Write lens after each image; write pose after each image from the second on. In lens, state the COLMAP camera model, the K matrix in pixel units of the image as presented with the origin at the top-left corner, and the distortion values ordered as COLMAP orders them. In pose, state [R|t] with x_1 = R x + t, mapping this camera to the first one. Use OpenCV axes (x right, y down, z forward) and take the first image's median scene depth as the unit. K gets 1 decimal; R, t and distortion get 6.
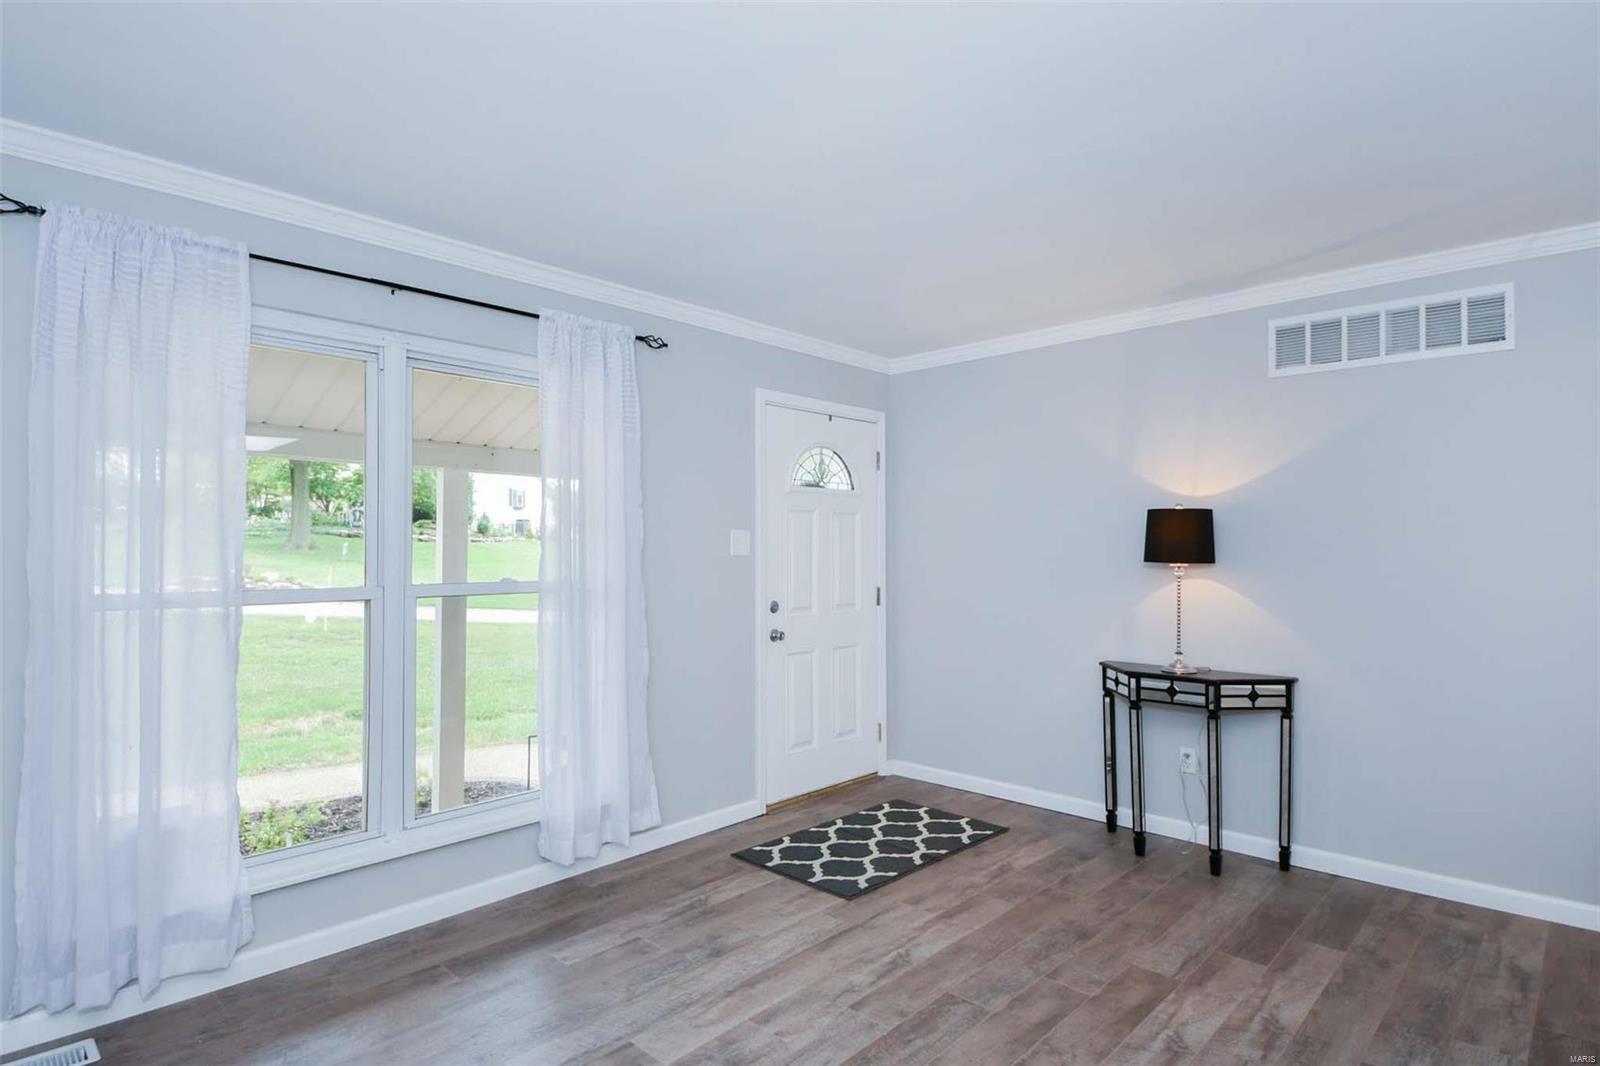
lens RADIAL K [[843.5, 0, 797.0], [0, 843.5, 547.9], [0, 0, 1]] dist [0.034673, -0.033271]
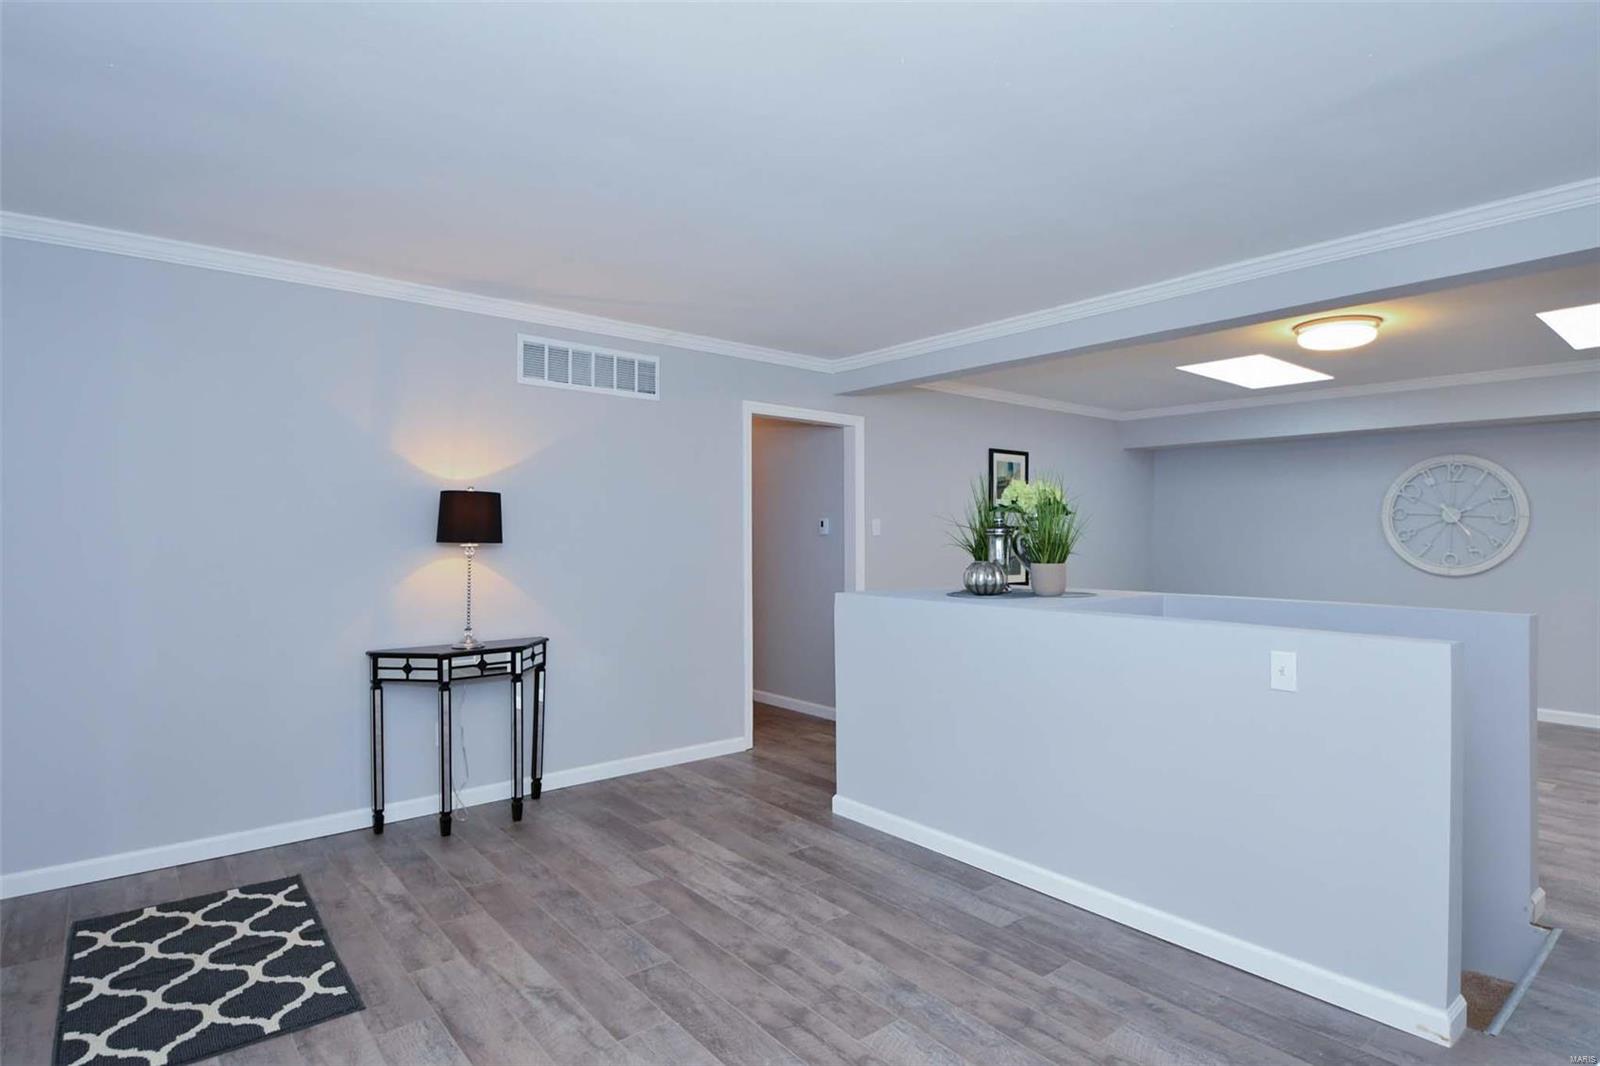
lens RADIAL K [[840.6, 0, 800.0], [0, 840.6, 533.0], [0, 0, 1]] dist [0.032910, -0.030688]
pose [[0.122206, -0.001353, 0.992504, -0.548359], [-0.007833, 0.999967, 0.002328, -0.000296], [-0.992474, -0.008059, 0.122191, 0.477851]]
